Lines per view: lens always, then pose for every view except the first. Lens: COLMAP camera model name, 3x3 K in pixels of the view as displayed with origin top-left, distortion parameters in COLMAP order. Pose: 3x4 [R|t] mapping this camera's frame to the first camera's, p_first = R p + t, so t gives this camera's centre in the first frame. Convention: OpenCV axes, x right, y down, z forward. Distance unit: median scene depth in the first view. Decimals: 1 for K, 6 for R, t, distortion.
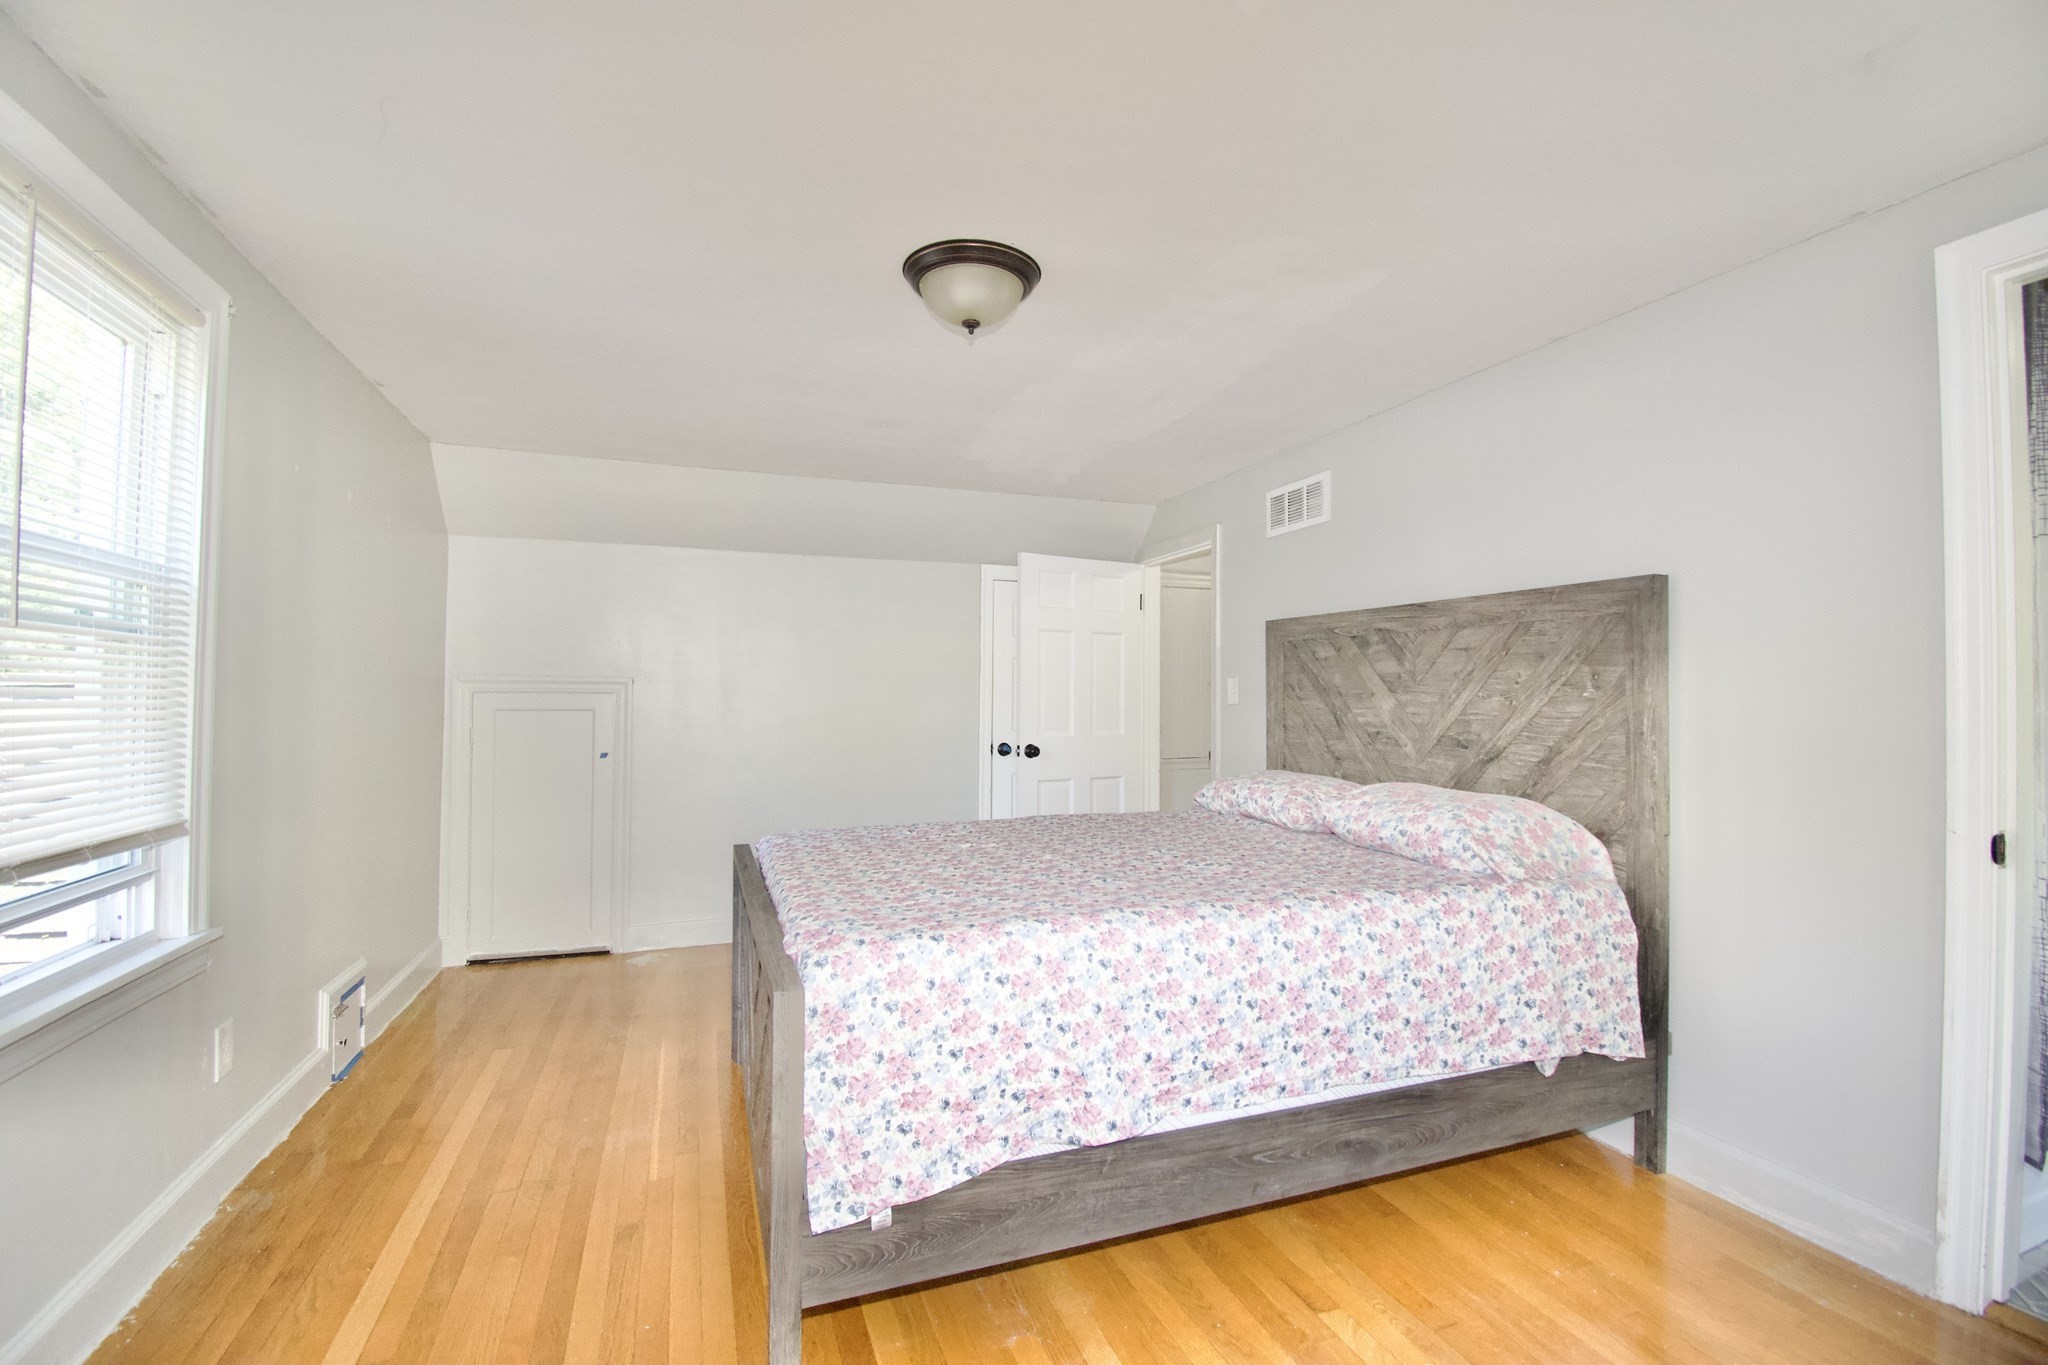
lens RADIAL K [[896.4, 0, 1025.5], [0, 896.4, 683.2], [0, 0, 1]] dist [0.001377, -0.015943]
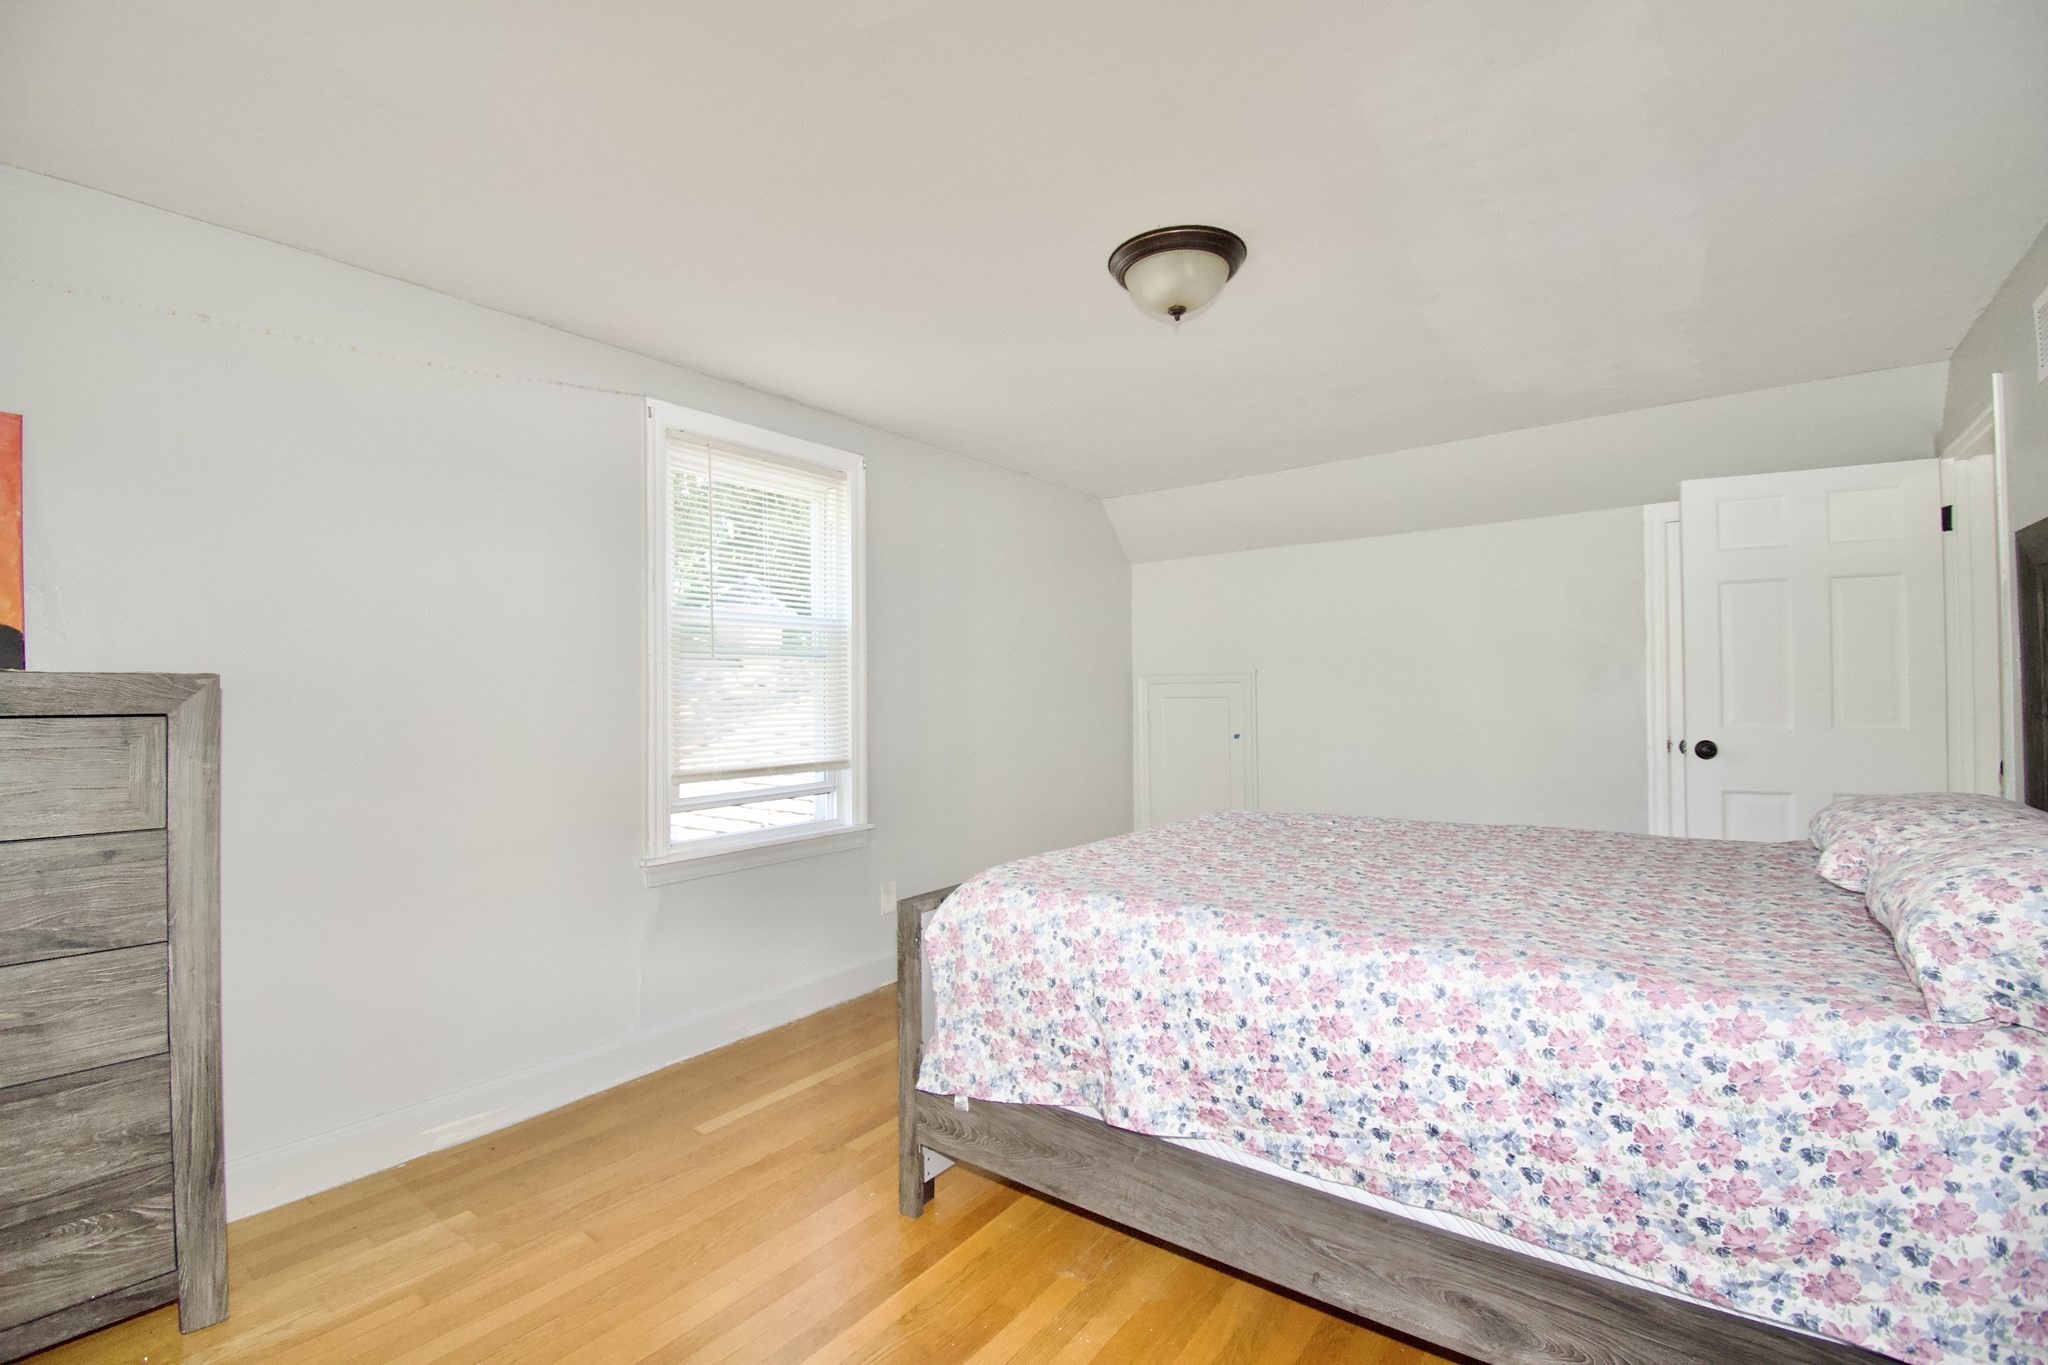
lens RADIAL K [[896.4, 0, 1014.2], [0, 896.4, 664.9], [0, 0, 1]] dist [0.001377, -0.015943]
pose [[0.539415, -0.033854, -0.841359, 0.756063], [0.030027, 0.999329, -0.020959, 0.012894], [0.841504, -0.013958, 0.540070, 0.313542]]
